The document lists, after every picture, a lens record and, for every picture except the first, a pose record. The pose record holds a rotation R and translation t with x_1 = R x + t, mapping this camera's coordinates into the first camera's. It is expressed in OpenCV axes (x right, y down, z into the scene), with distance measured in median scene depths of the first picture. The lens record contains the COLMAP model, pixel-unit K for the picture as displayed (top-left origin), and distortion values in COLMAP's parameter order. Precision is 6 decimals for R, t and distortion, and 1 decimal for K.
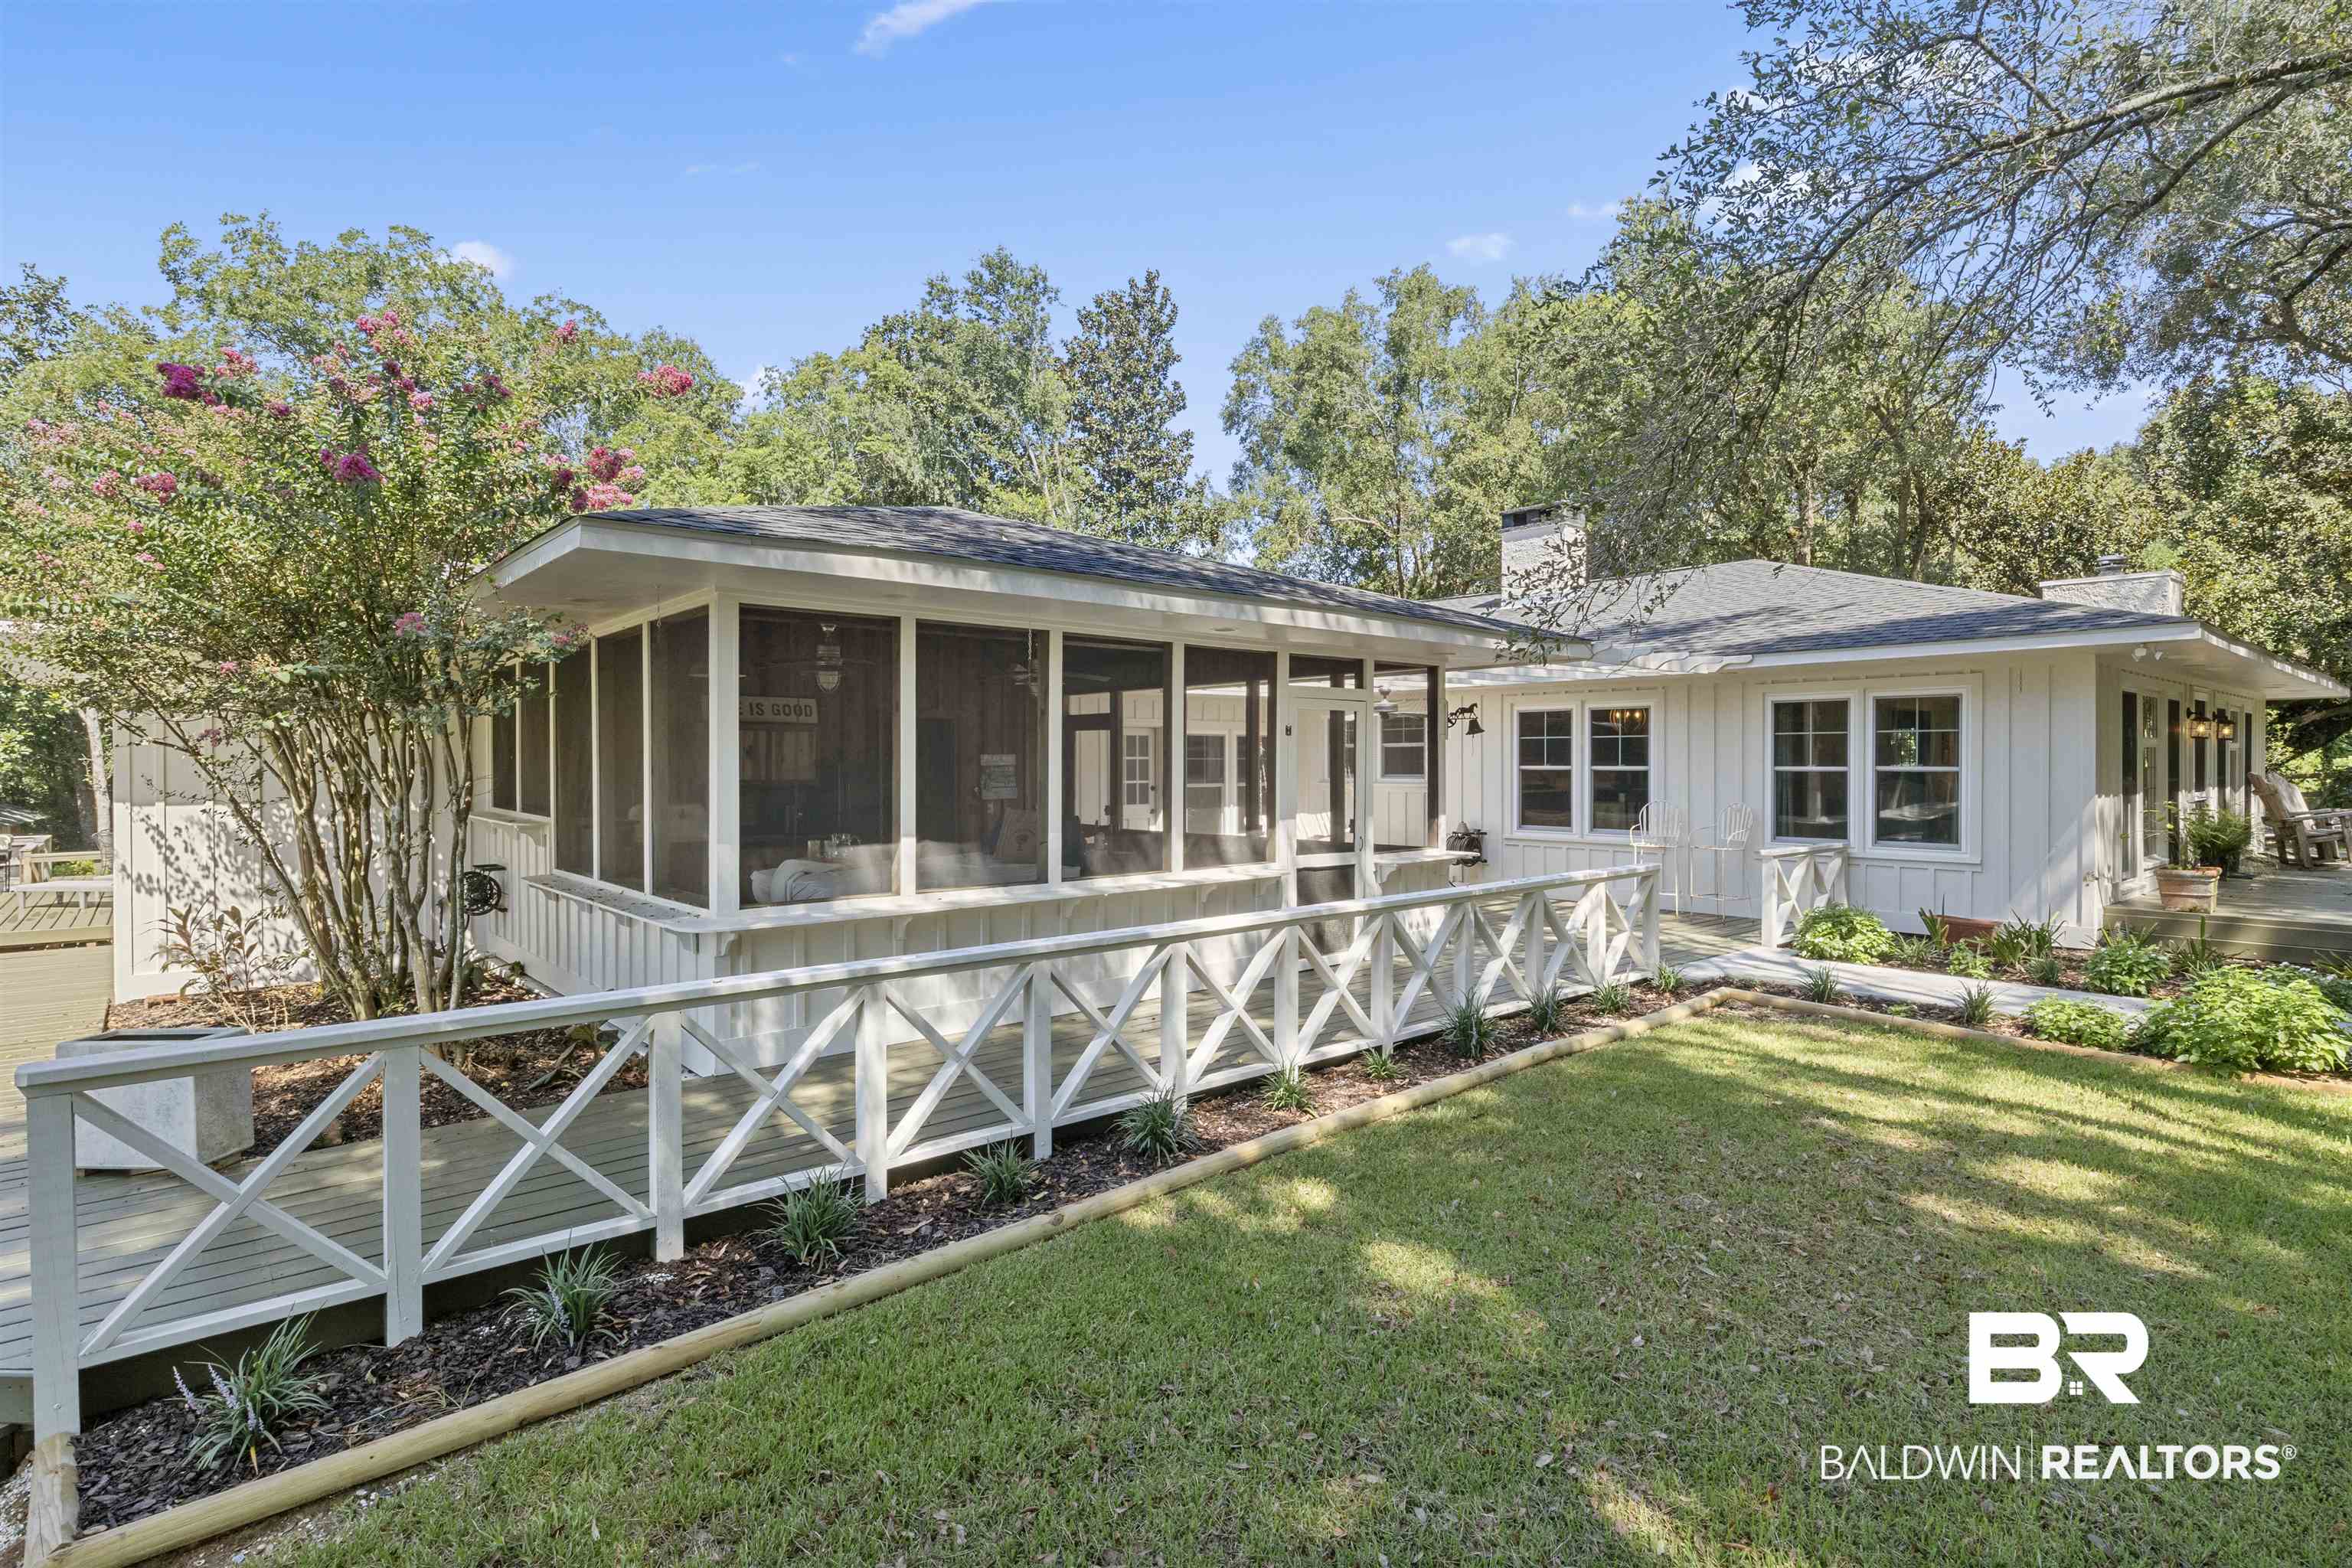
lens RADIAL K [[1167.9, 0, 1176.0], [0, 1167.9, 784.0], [0, 0, 1]] dist [-0.002025, 0.001060]
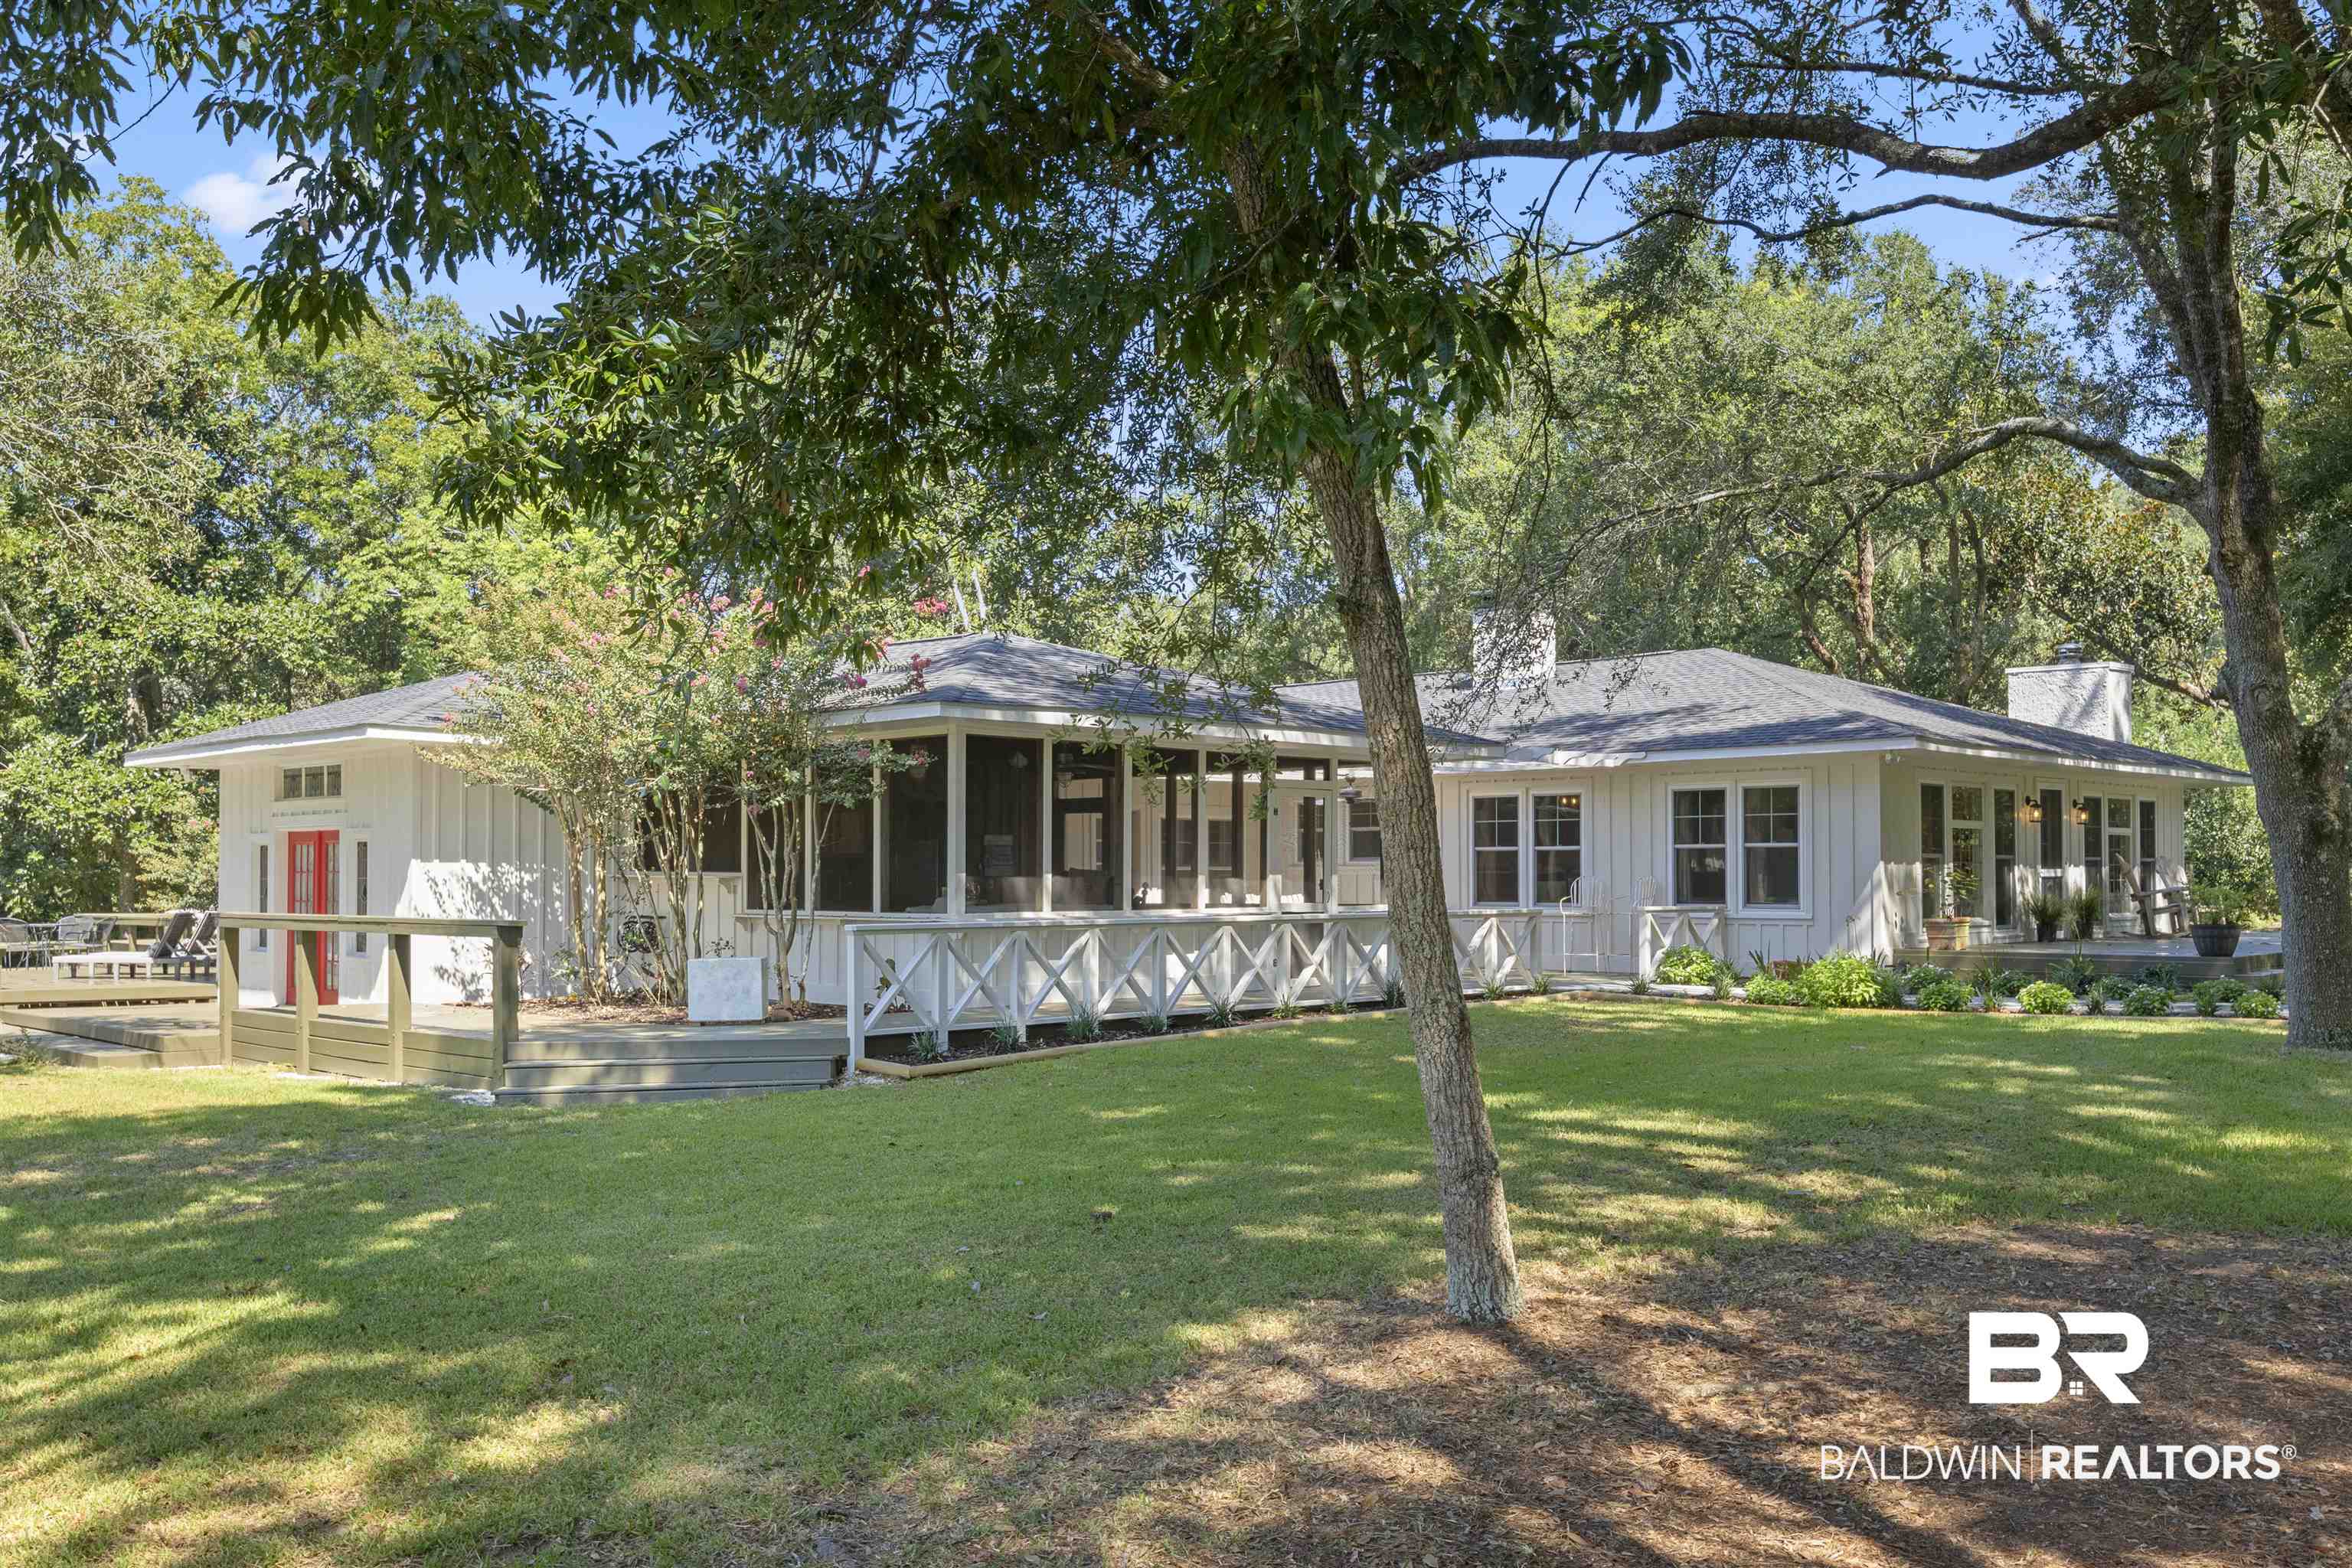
lens RADIAL K [[2041.0, 0, 1176.0], [0, 2041.0, 784.0], [0, 0, 1]] dist [-0.003817, -0.000494]
pose [[0.996883, 0.005219, 0.078724, -0.158597], [0.000008, 0.997803, -0.066244, 0.061910], [-0.078897, 0.066038, 0.994693, -1.044849]]
